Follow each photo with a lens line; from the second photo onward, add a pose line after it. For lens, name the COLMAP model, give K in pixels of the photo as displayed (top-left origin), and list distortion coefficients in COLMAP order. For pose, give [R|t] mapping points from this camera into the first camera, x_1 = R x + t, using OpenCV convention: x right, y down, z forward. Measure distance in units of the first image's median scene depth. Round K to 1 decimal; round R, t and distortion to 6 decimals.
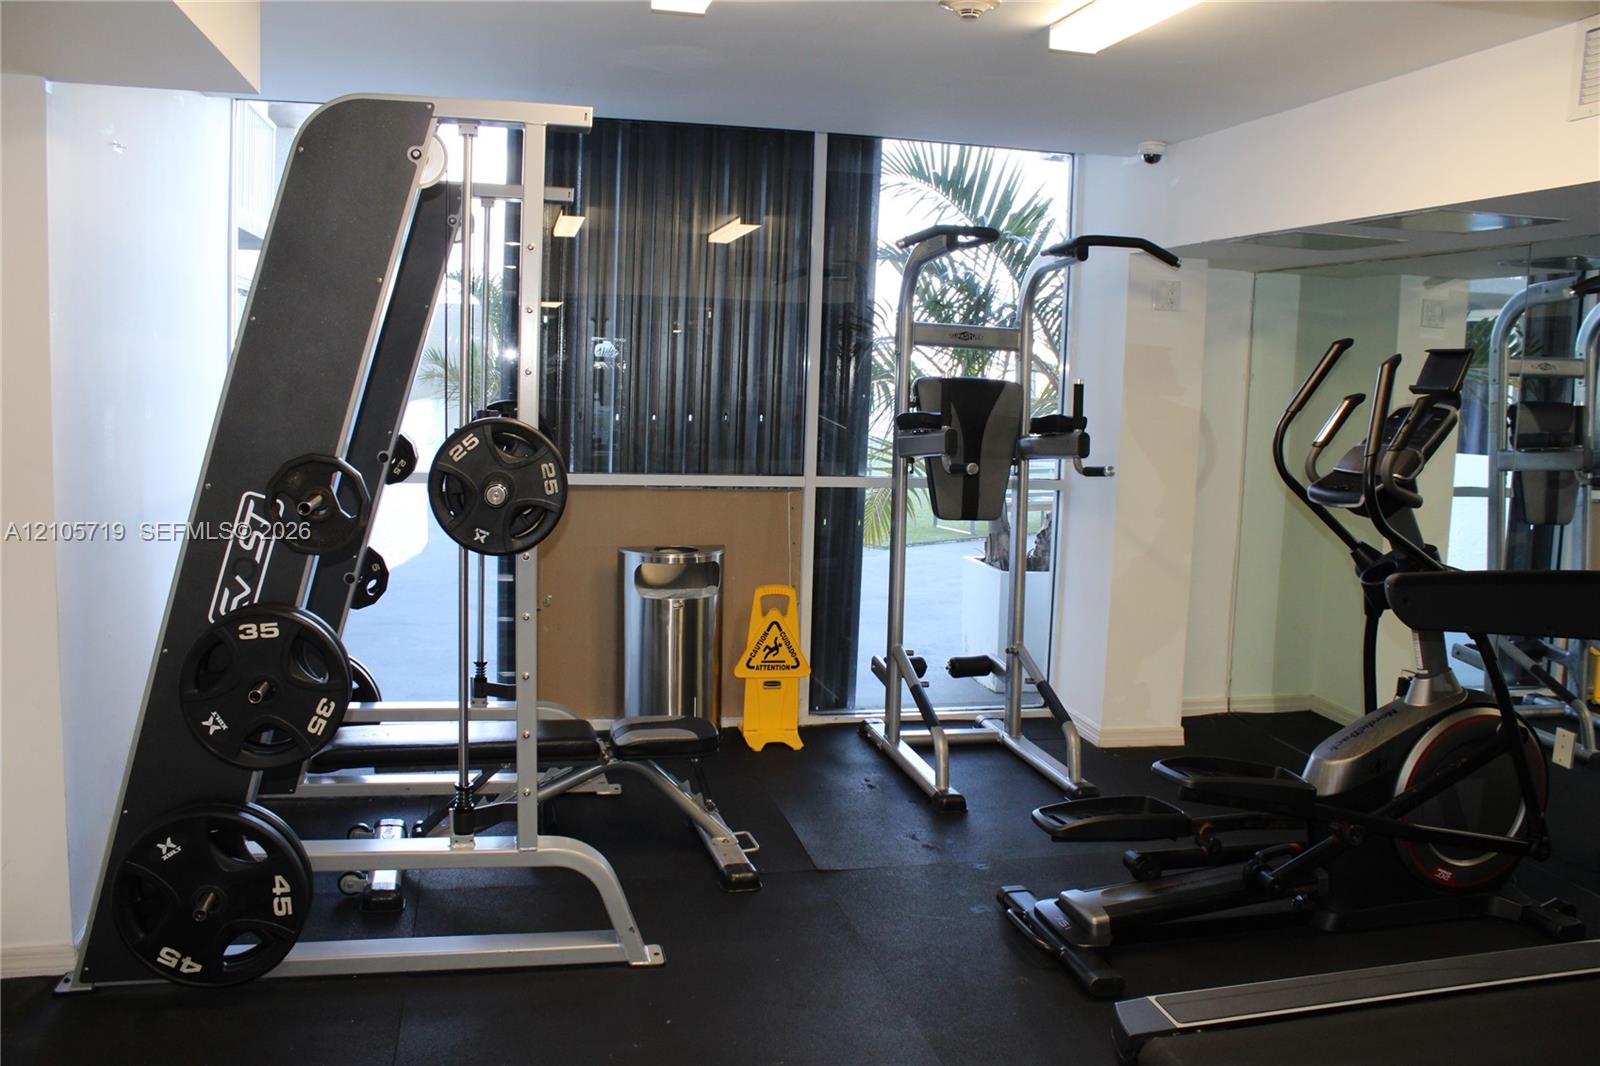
lens RADIAL K [[1352.3, 0, 806.5], [0, 1352.3, 519.2], [0, 0, 1]] dist [-0.158036, 0.120041]
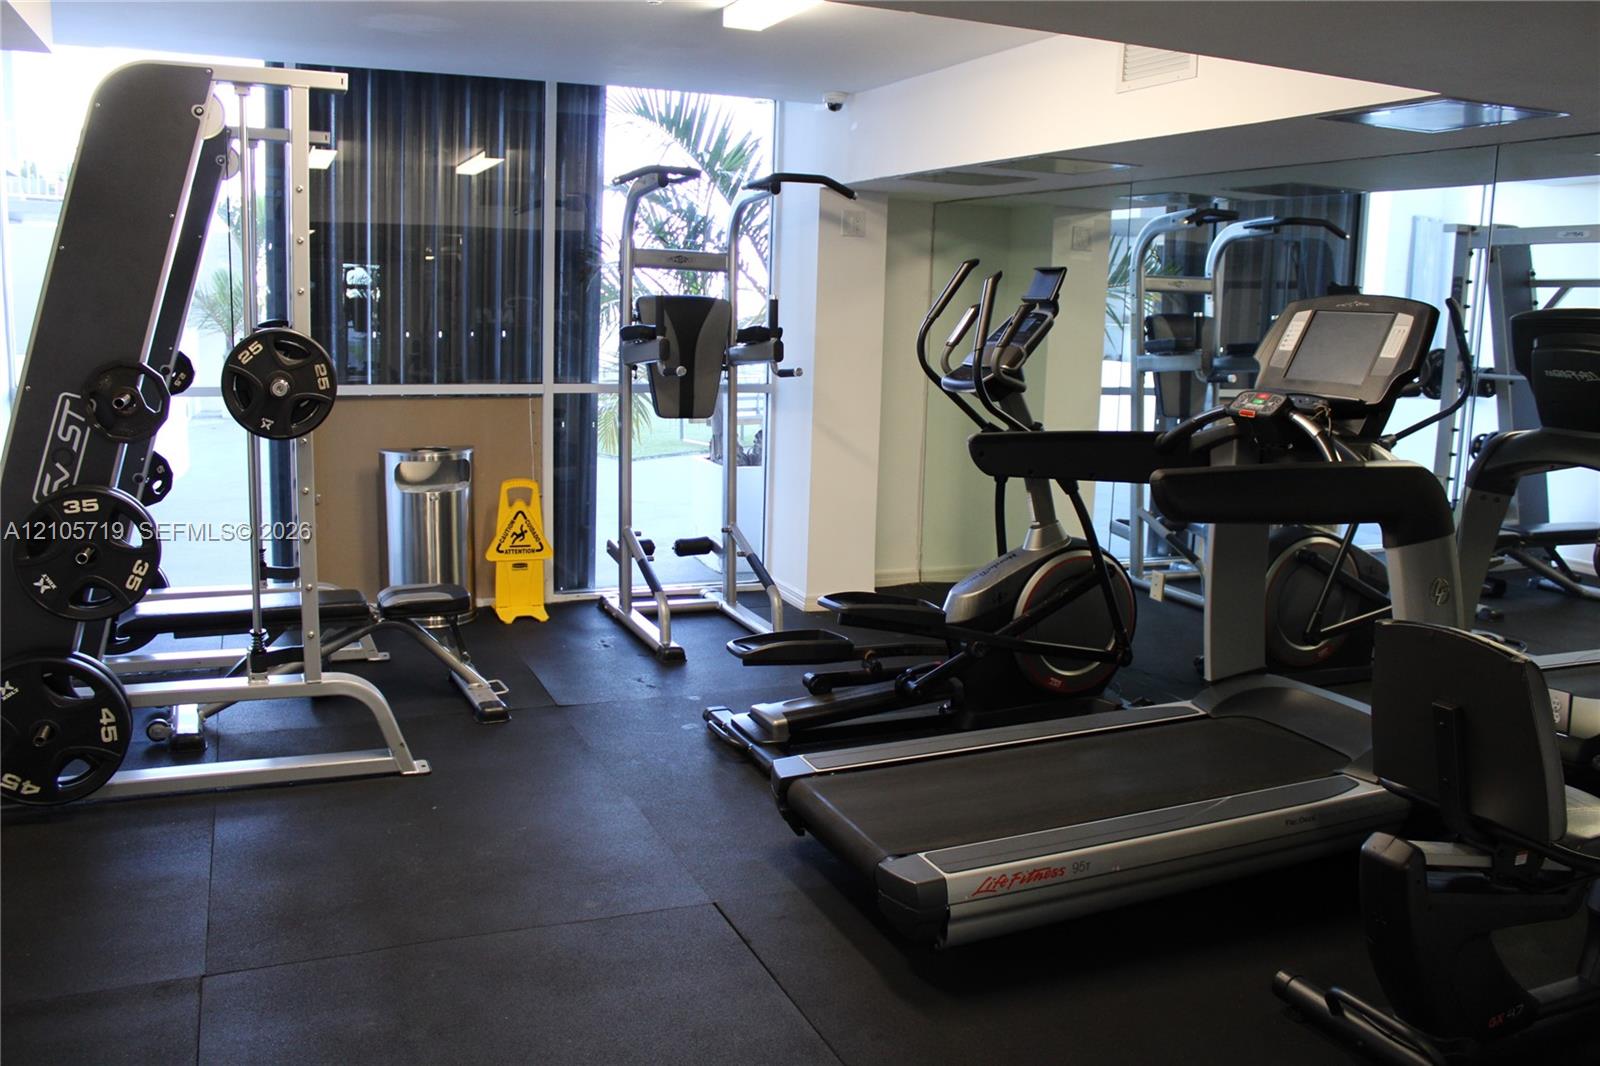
lens RADIAL K [[1352.3, 0, 818.0], [0, 1352.3, 517.2], [0, 0, 1]] dist [-0.158036, 0.120041]
pose [[0.983262, -0.030564, 0.179615, 0.022459], [0.020834, 0.998224, 0.055806, 0.024966], [-0.181002, -0.051130, 0.982153, -0.179631]]
